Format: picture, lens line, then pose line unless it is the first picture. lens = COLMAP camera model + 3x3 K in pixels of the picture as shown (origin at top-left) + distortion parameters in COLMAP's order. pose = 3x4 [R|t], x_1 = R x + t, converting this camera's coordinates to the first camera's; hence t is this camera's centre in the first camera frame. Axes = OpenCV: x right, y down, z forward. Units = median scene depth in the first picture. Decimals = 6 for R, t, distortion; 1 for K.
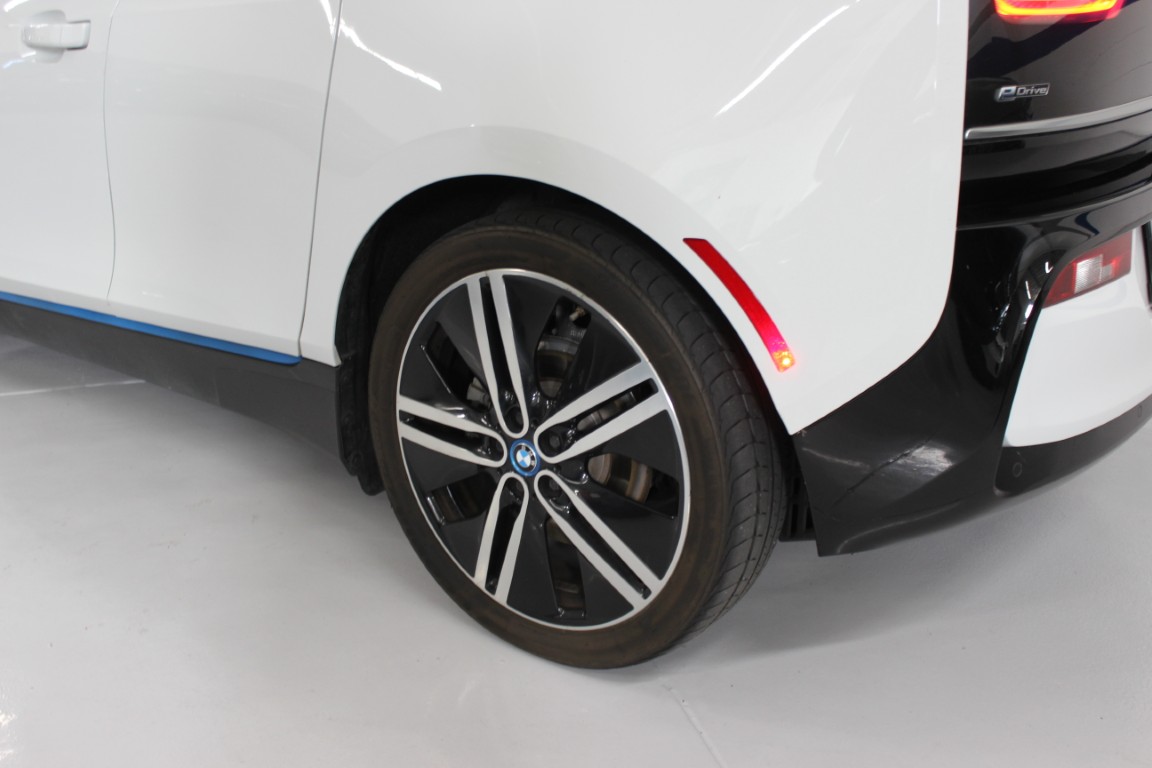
lens RADIAL K [[1186.7, 0, 585.1], [0, 1186.7, 386.3], [0, 0, 1]] dist [-0.066077, 0.000000]
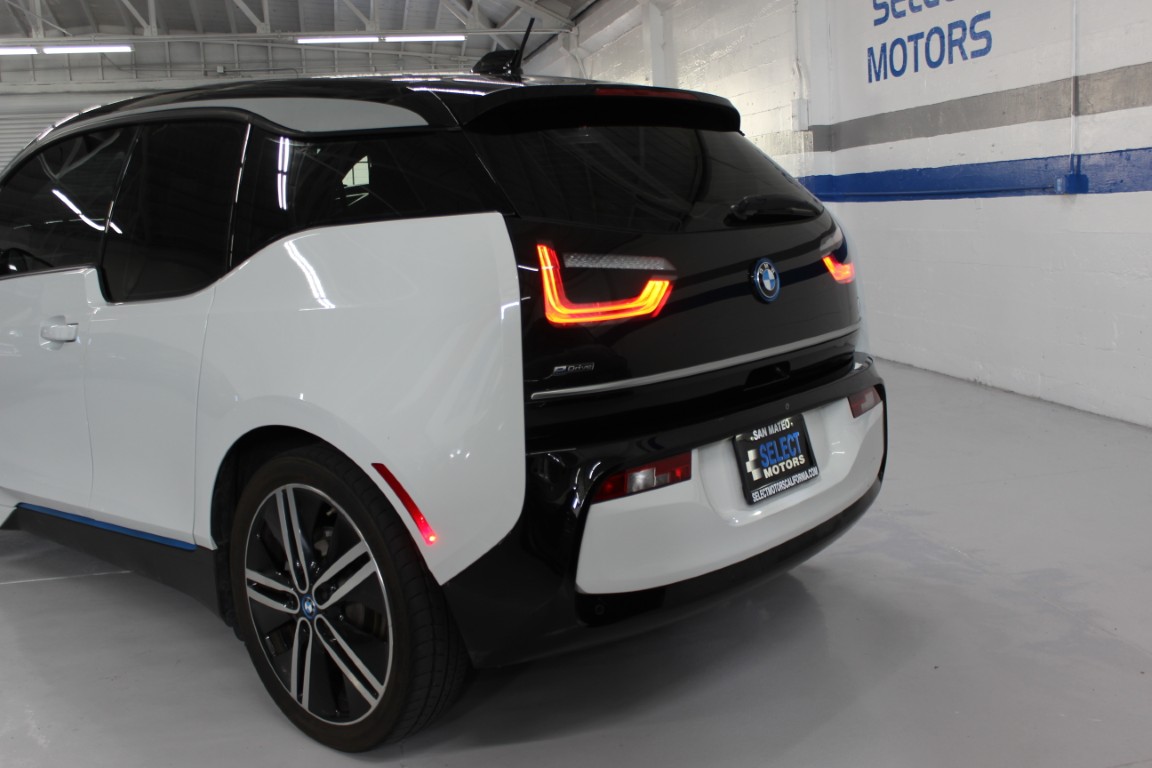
lens RADIAL K [[1124.8, 0, 574.8], [0, 1124.8, 389.3], [0, 0, 1]] dist [-0.079998, 0.000000]
pose [[0.996444, -0.021945, -0.081345, 0.413316], [0.006572, 0.982786, -0.184630, 0.052572], [0.083996, 0.183439, 0.979436, -0.427536]]
